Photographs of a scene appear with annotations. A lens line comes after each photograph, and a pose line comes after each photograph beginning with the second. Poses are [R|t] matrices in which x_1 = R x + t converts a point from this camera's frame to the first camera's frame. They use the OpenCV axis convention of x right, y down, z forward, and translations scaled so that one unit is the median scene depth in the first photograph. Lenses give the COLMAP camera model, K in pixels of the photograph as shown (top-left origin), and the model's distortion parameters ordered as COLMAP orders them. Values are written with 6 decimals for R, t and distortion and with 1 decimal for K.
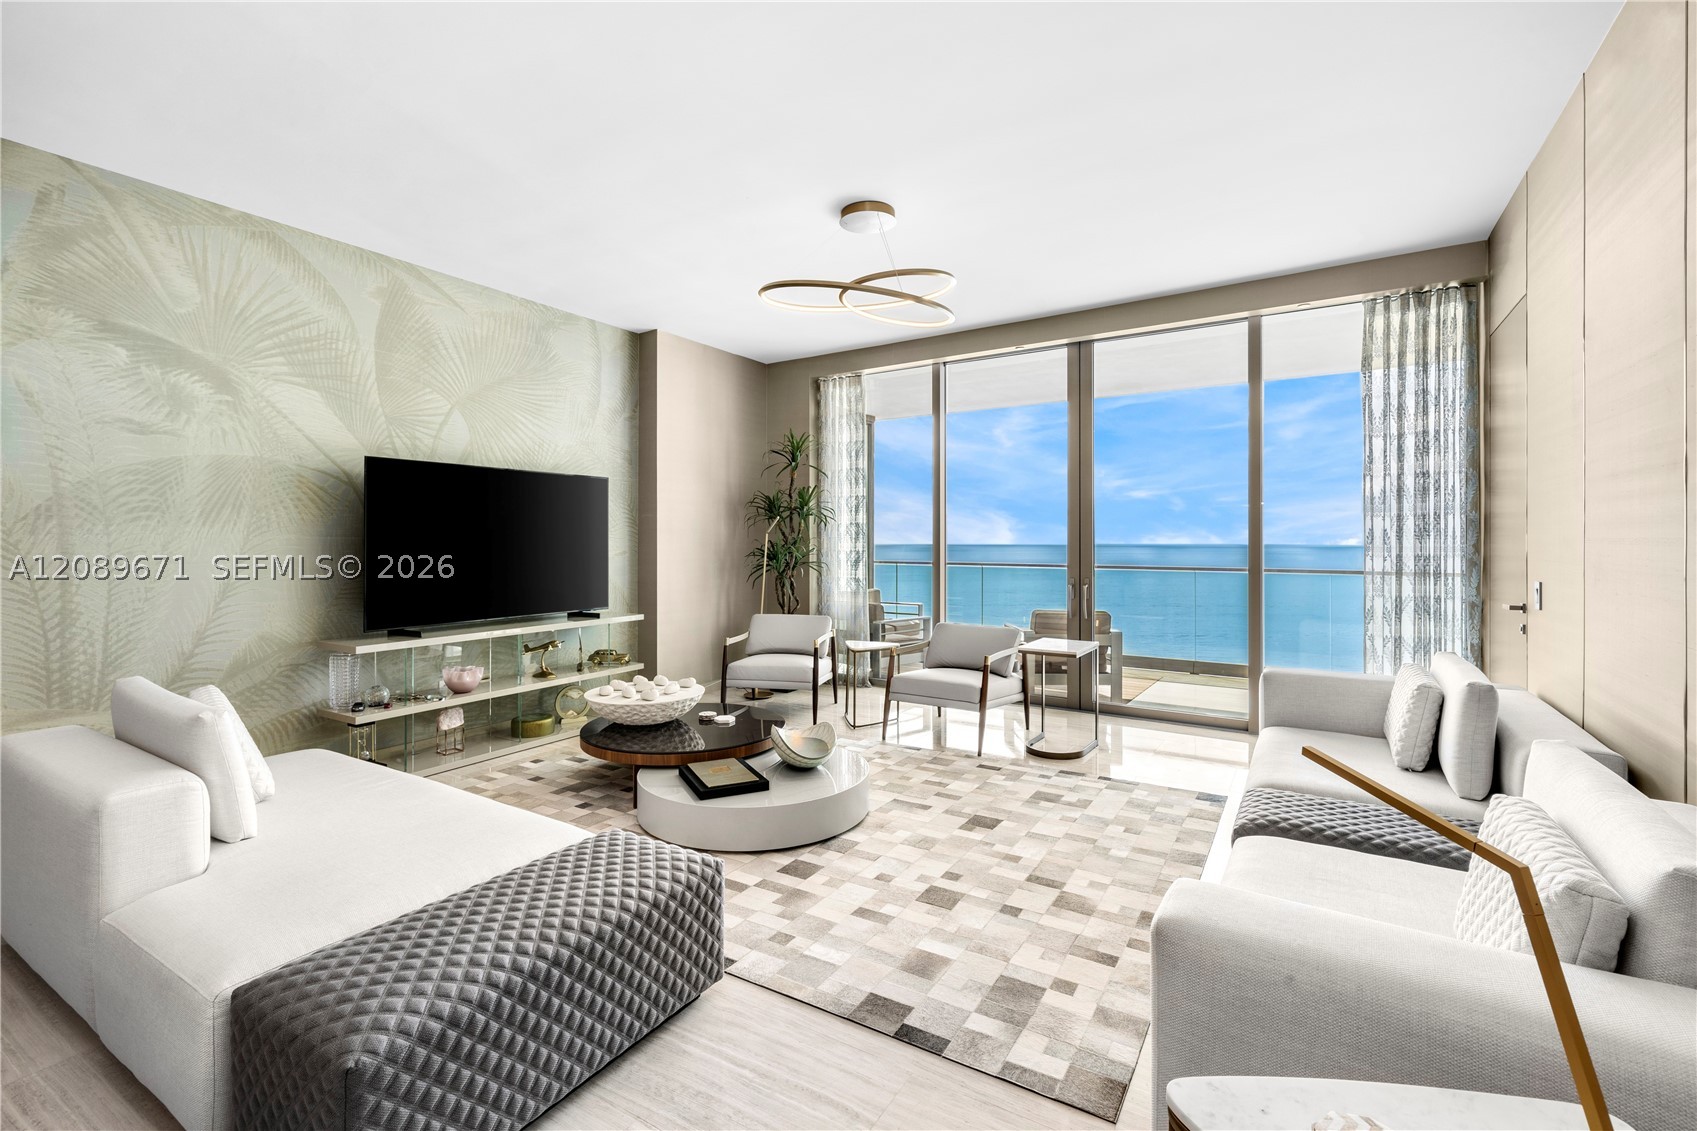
lens RADIAL K [[789.7, 0, 838.4], [0, 789.7, 532.3], [0, 0, 1]] dist [0.031085, -0.002973]
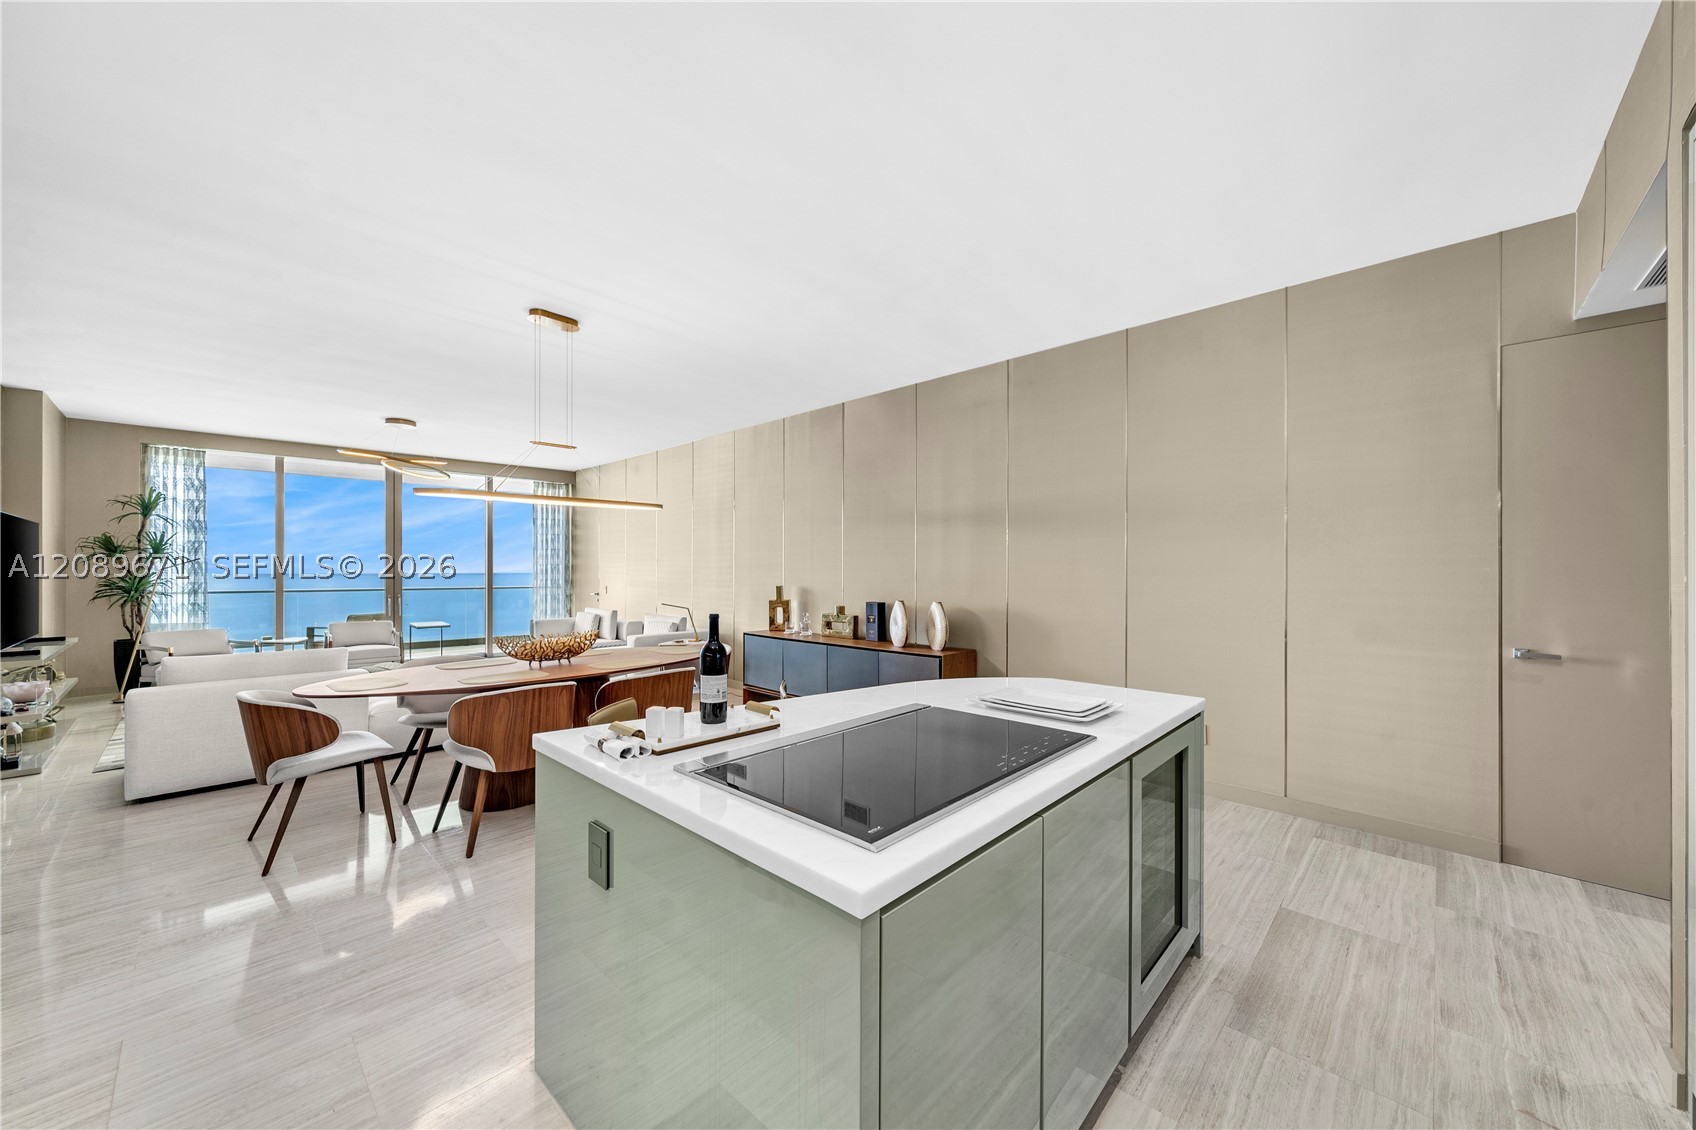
lens RADIAL K [[614.3, 0, 846.1], [0, 614.3, 570.1], [0, 0, 1]] dist [0.002488, -0.000121]
pose [[0.207242, 0.000115, 0.978290, -1.107375], [-0.009731, 0.999951, 0.001944, -0.015583], [-0.978241, -0.009922, 0.207233, -0.409491]]
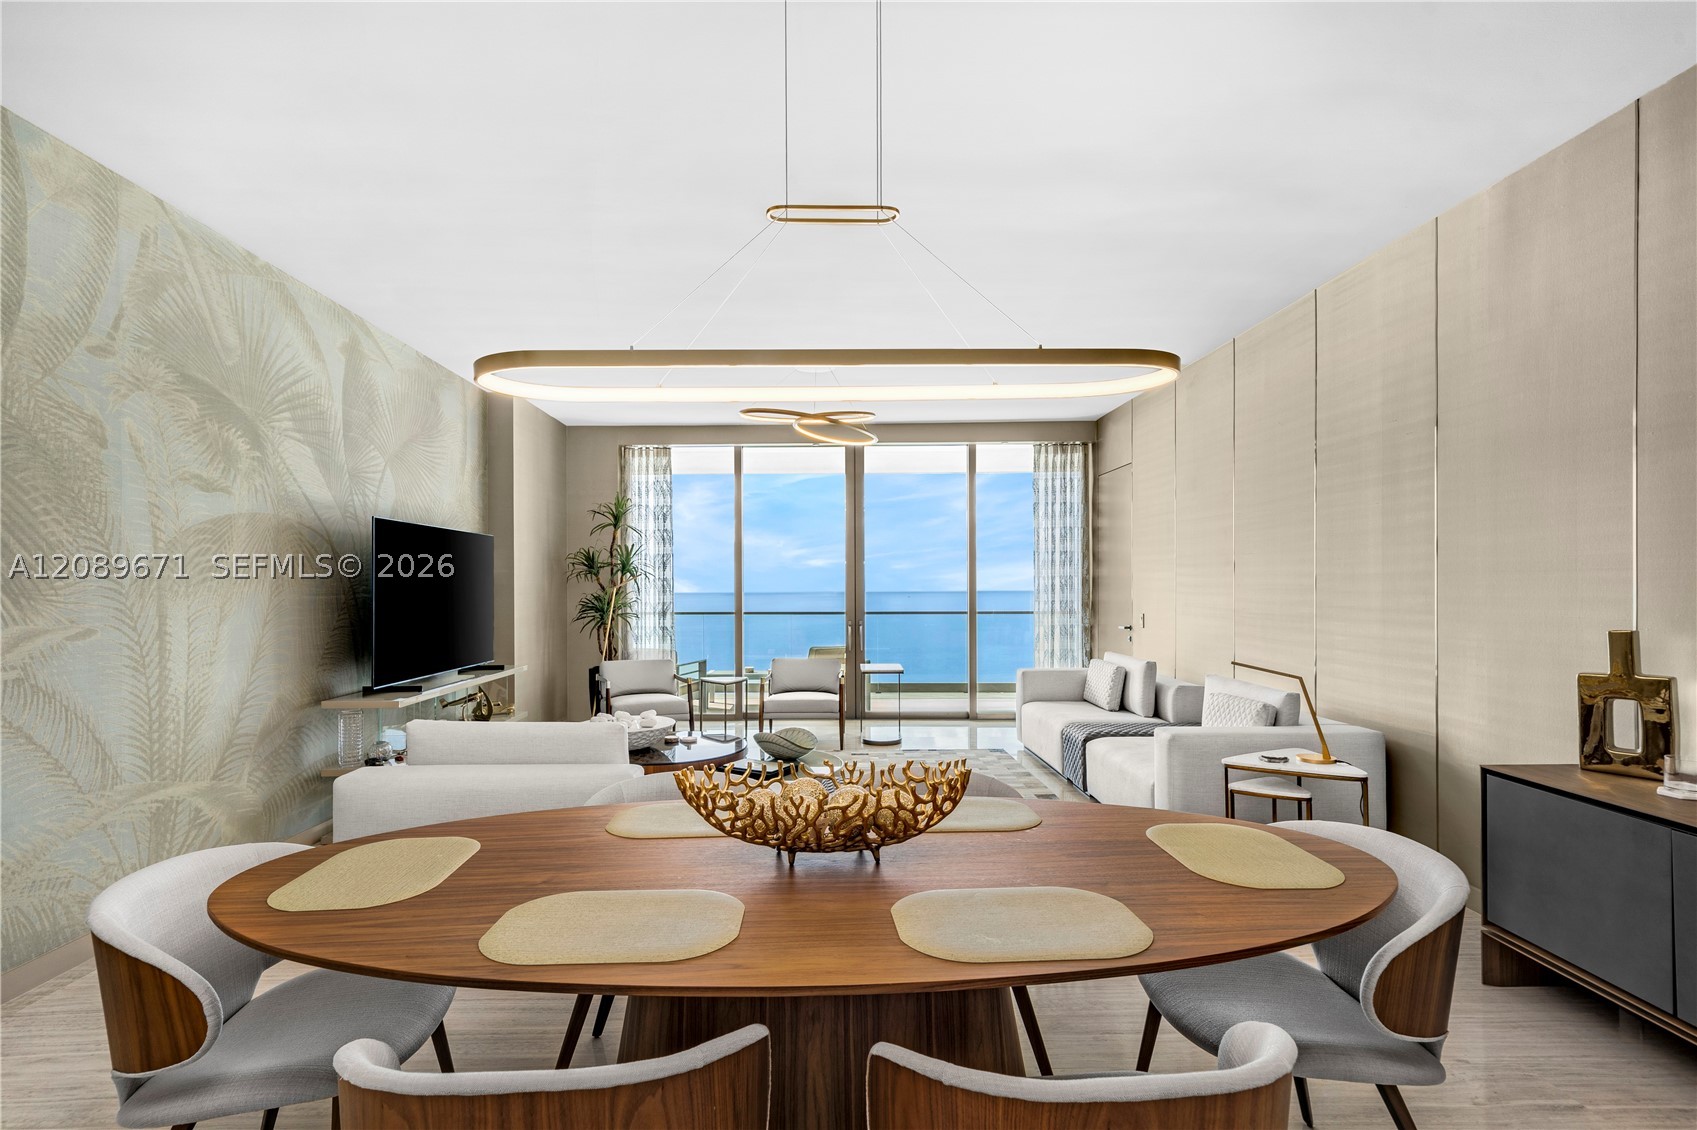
lens RADIAL K [[816.5, 0, 836.0], [0, 816.5, 588.5], [0, 0, 1]] dist [0.003988, 0.000682]
pose [[0.838273, -0.004994, 0.545228, -0.597324], [0.000408, 0.999964, 0.008532, -0.011187], [-0.545251, -0.006929, 0.838244, -0.171662]]
